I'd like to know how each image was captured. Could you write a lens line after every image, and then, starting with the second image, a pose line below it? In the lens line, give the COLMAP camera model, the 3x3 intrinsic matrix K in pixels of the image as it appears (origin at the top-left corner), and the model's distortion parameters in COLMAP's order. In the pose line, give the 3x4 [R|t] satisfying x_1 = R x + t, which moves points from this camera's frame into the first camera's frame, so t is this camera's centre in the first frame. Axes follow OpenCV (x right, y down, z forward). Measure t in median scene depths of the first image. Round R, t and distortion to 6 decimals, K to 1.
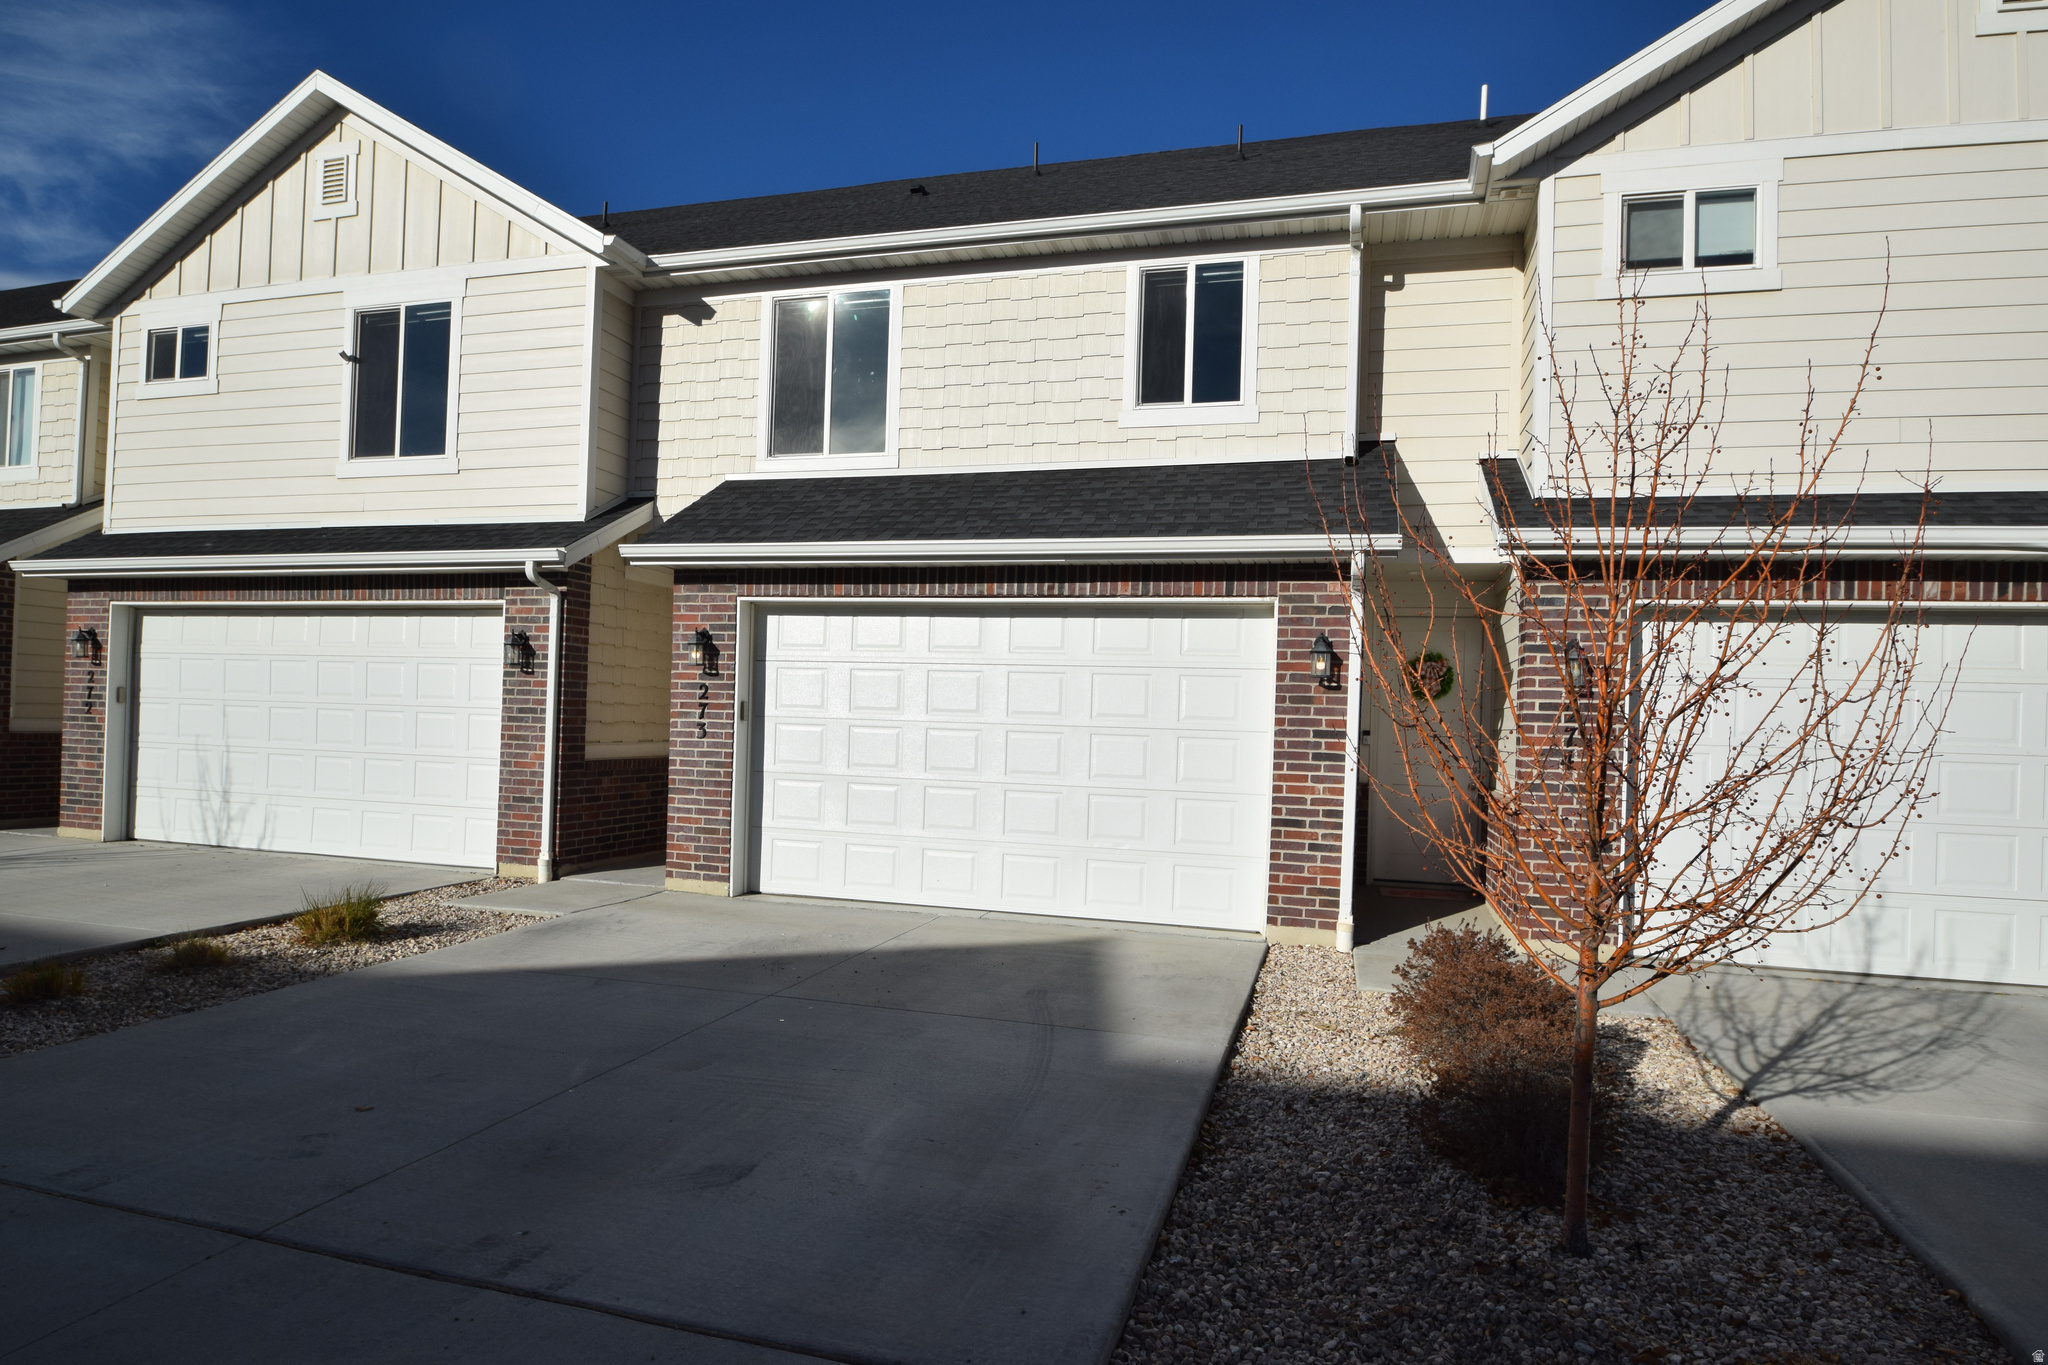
lens RADIAL K [[1158.0, 0, 1025.5], [0, 1158.0, 690.7], [0, 0, 1]] dist [-0.006939, -0.001185]
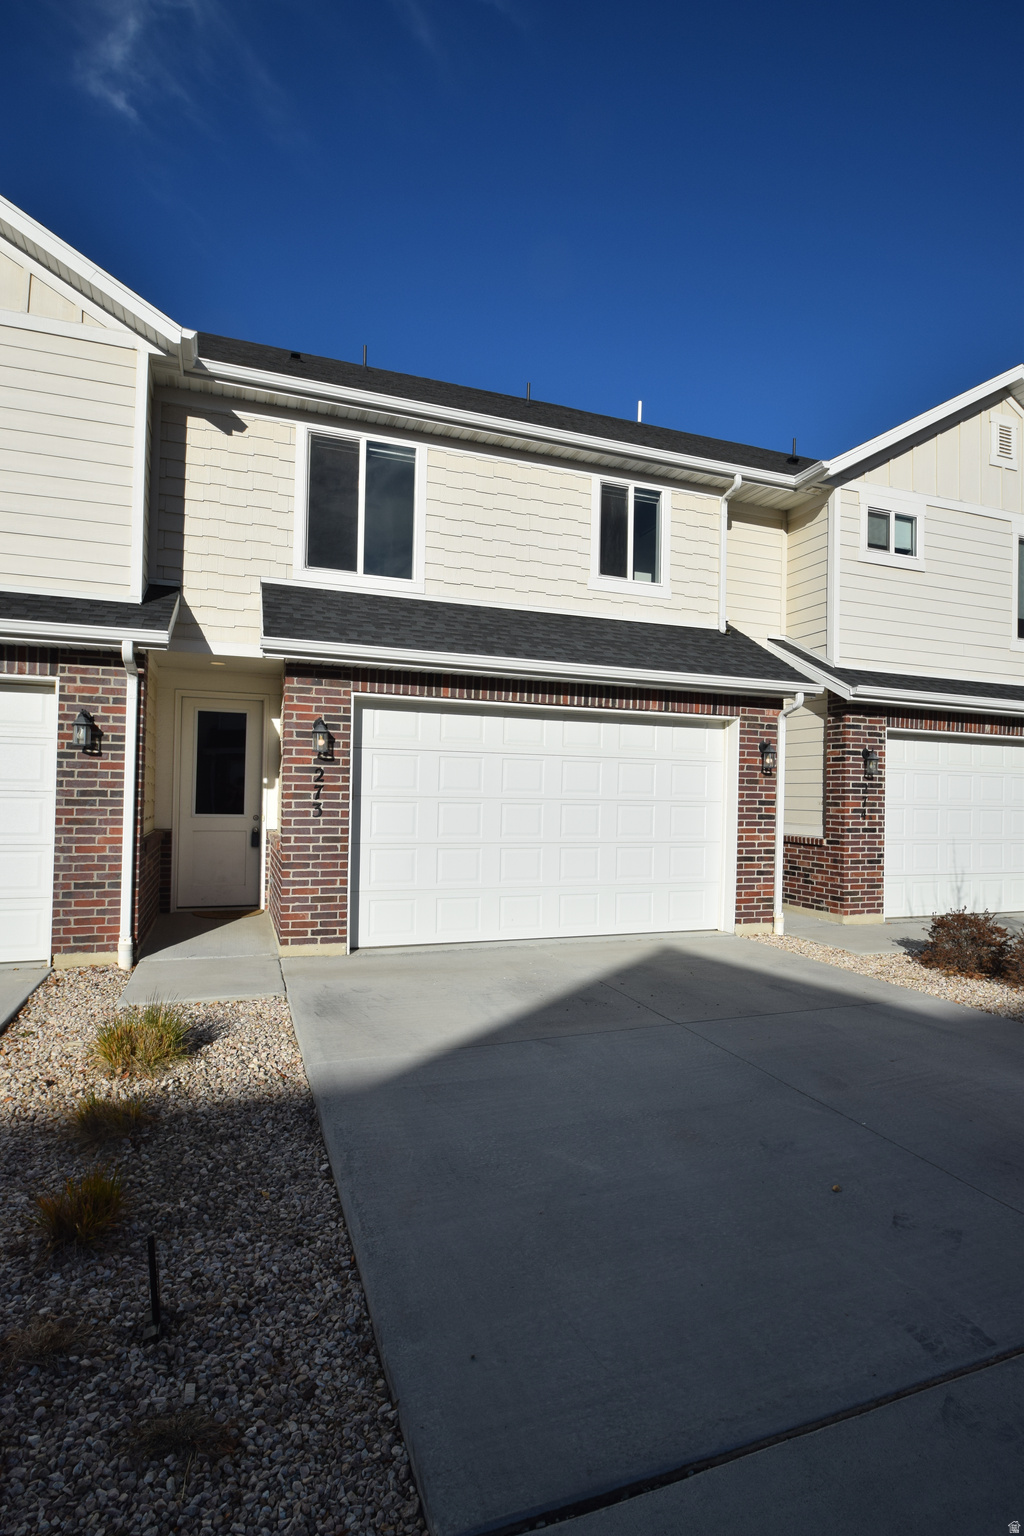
lens RADIAL K [[790.5, 0, 512.0], [0, 790.5, 768.0], [0, 0, 1]] dist [-0.003623, -0.000296]
pose [[0.799047, 0.003123, 0.601260, -0.590462], [-0.011071, 0.999893, 0.009518, -0.015355], [-0.601166, -0.014262, 0.798997, 0.280797]]
